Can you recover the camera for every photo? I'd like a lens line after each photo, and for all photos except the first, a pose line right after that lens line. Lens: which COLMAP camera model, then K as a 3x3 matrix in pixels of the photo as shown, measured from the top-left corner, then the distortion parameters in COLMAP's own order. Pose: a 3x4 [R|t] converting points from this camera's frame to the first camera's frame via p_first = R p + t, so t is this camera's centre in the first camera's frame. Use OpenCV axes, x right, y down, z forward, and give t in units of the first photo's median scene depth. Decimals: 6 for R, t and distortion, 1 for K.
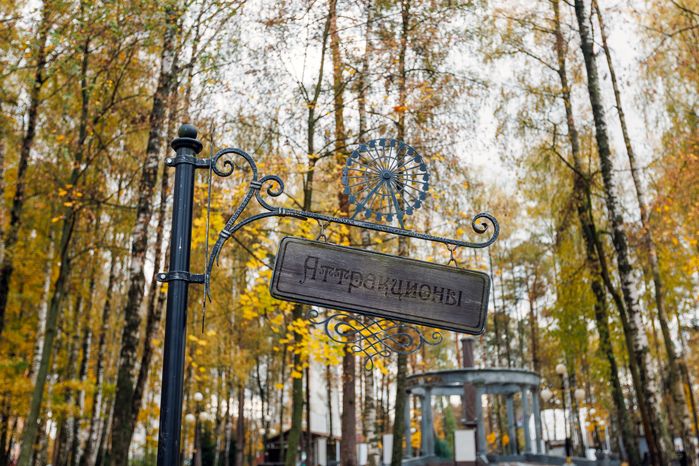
lens RADIAL K [[719.0, 0, 350.3], [0, 719.0, 232.9], [0, 0, 1]] dist [-0.011869, 0.000000]
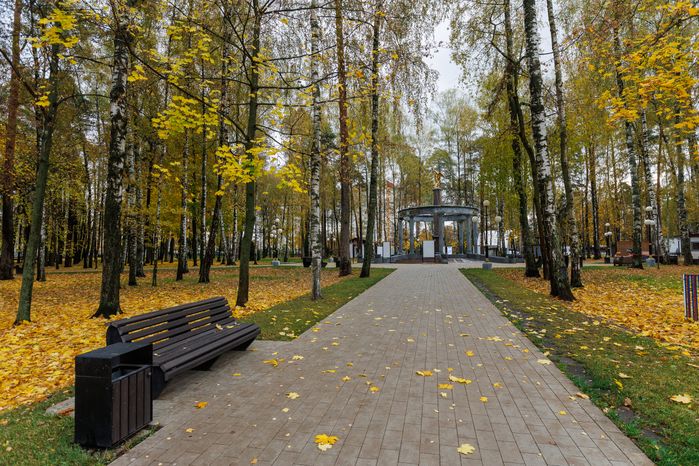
lens RADIAL K [[341.4, 0, 348.5], [0, 341.4, 232.6], [0, 0, 1]] dist [-0.002198, -0.000260]
pose [[0.990305, 0.010274, -0.138533, 0.106469], [0.024190, 0.969269, 0.244811, 0.067633], [0.136791, -0.245788, 0.959623, 0.254522]]
